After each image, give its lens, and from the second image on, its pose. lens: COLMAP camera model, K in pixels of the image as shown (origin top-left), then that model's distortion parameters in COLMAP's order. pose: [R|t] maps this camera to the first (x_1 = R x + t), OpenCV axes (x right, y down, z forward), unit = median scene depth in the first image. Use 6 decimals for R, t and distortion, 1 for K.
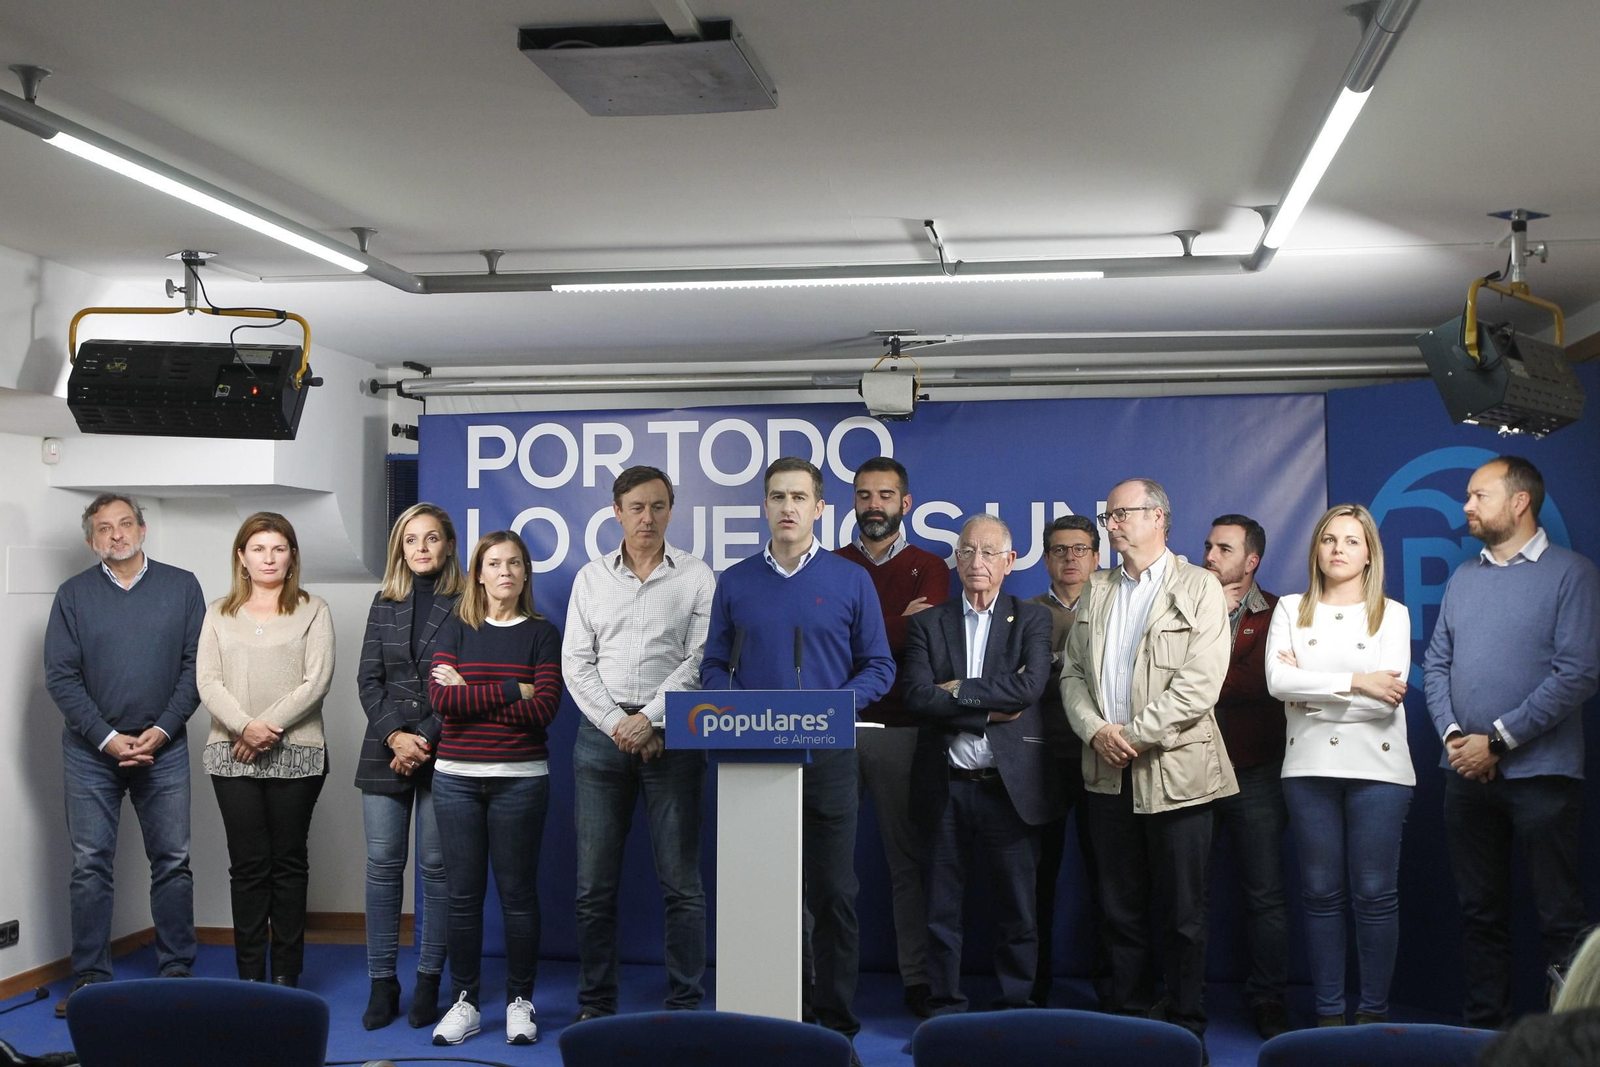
lens RADIAL K [[1903.6, 0, 803.1], [0, 1903.6, 558.0], [0, 0, 1]] dist [0.010498, 0.037402]
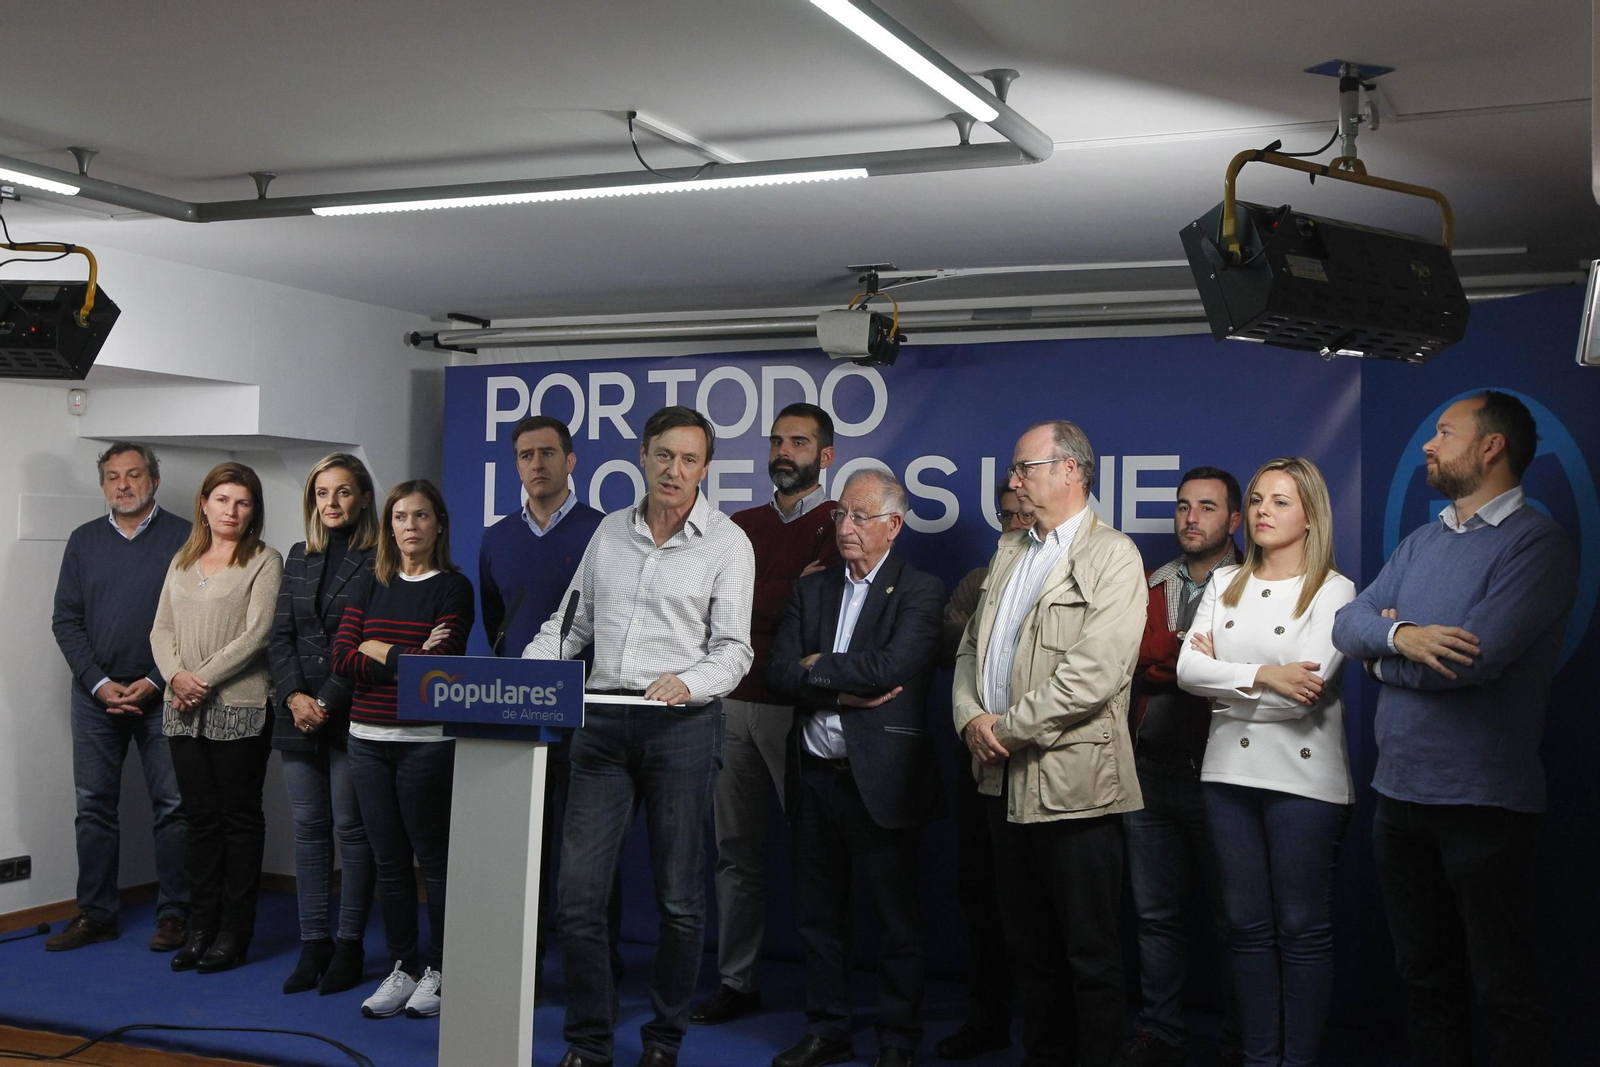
lens RADIAL K [[1826.5, 0, 800.0], [0, 1826.5, 533.5], [0, 0, 1]] dist [0.016906, 0.051301]
pose [[0.962087, 0.016277, -0.272258, 0.295687], [-0.015925, 0.999867, 0.003503, 0.005720], [0.272279, 0.000966, 0.962218, 0.189302]]
